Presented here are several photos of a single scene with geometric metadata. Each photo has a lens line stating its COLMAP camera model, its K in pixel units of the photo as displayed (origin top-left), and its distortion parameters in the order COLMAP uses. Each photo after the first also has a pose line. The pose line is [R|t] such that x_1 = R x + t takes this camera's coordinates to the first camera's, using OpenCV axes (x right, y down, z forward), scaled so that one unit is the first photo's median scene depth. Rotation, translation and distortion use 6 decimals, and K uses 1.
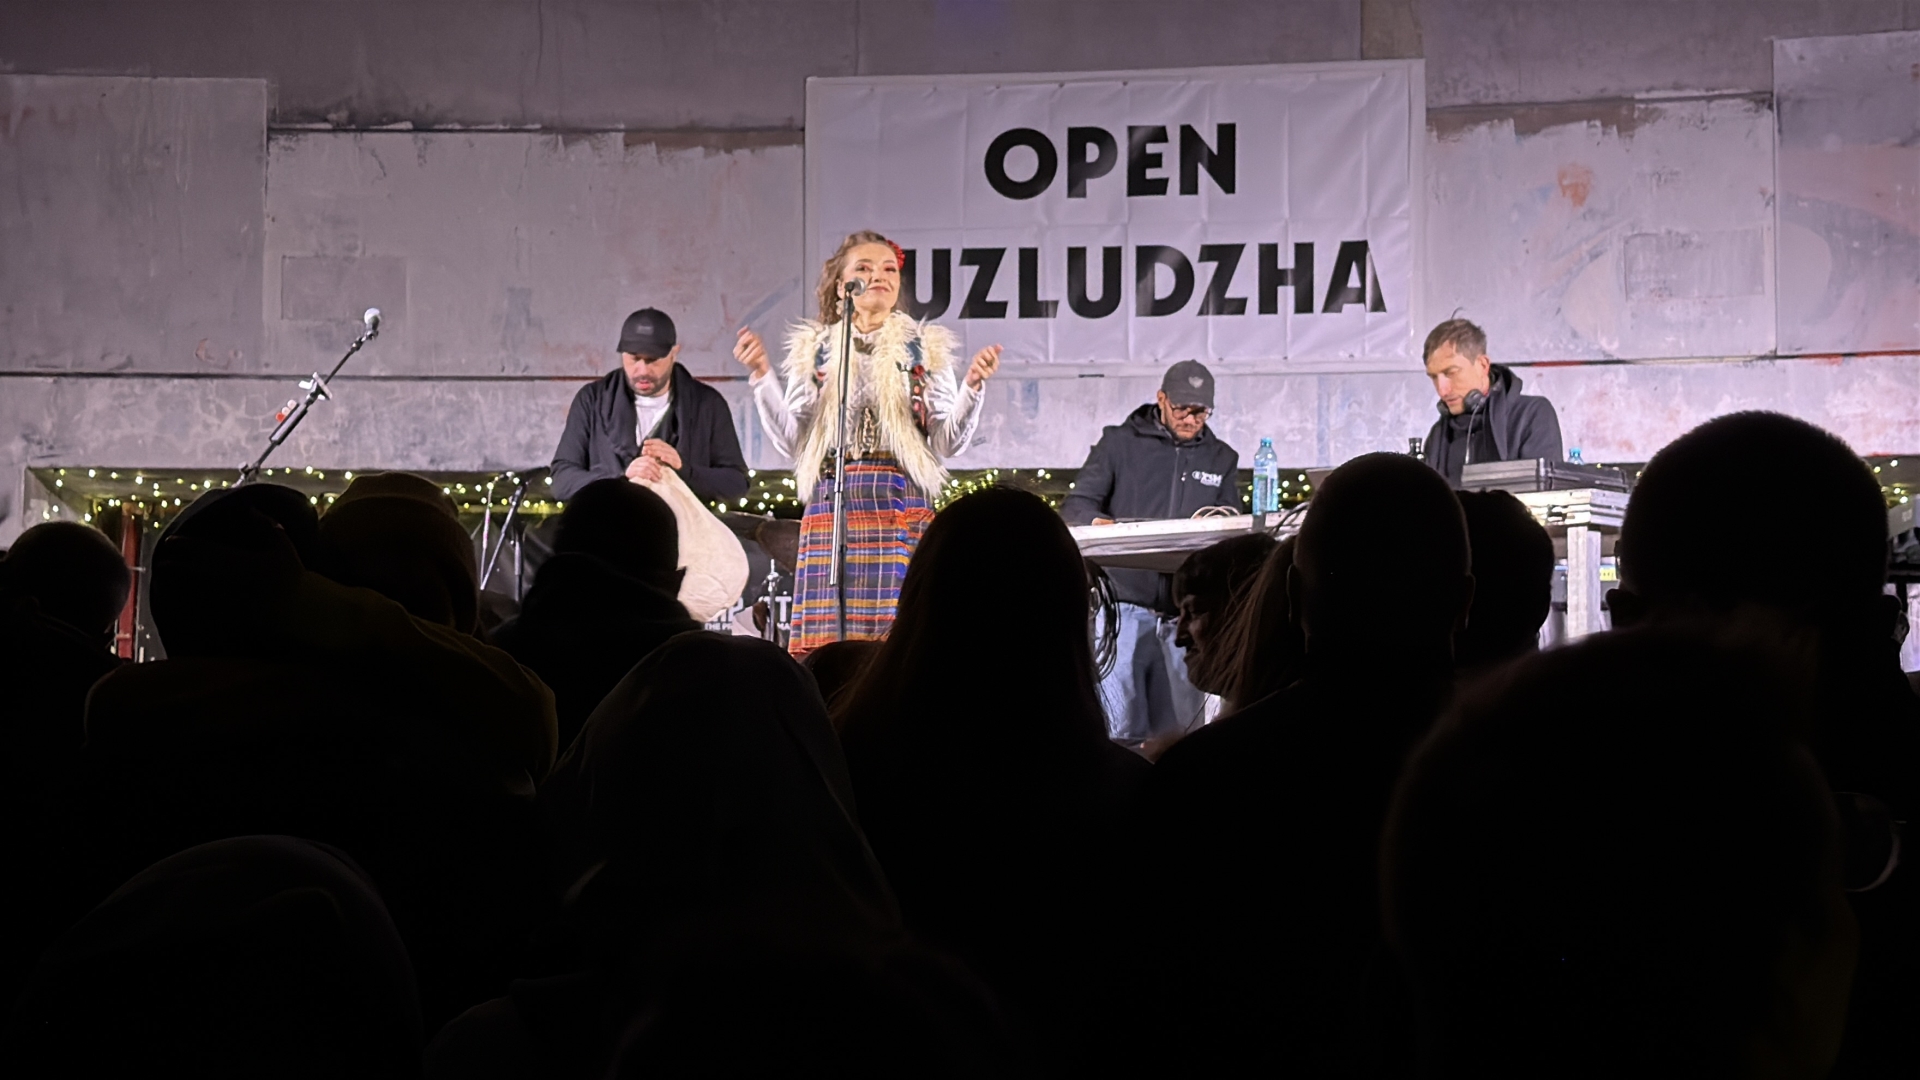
lens RADIAL K [[3139.6, 0, 960.0], [0, 3139.6, 540.0], [0, 0, 1]] dist [0.131005, 0.046242]
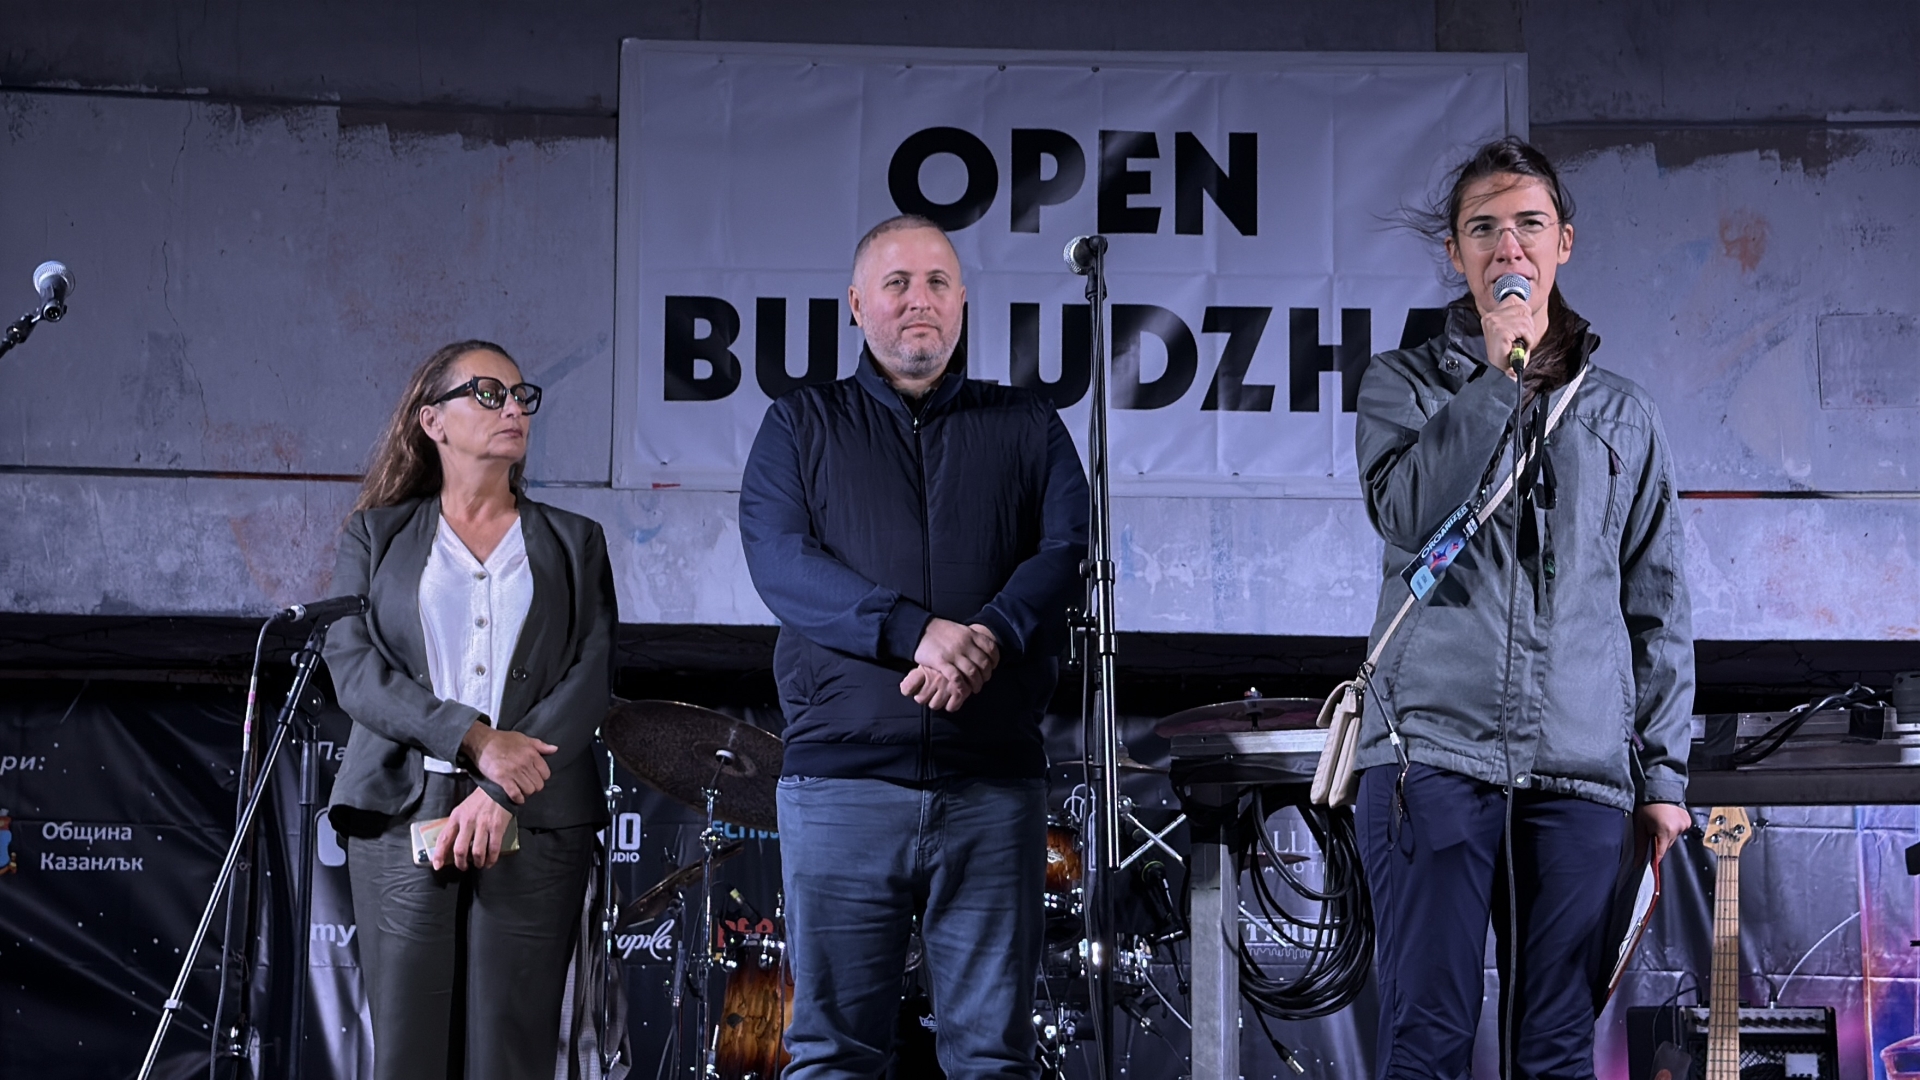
lens RADIAL K [[3139.6, 0, 960.0], [0, 3139.6, 540.0], [0, 0, 1]] dist [0.131005, 0.046242]
pose [[0.985950, 0.027098, 0.164828, -0.087317], [-0.017797, 0.998178, -0.057646, -0.003057], [-0.166090, 0.053903, 0.984636, 0.339873]]
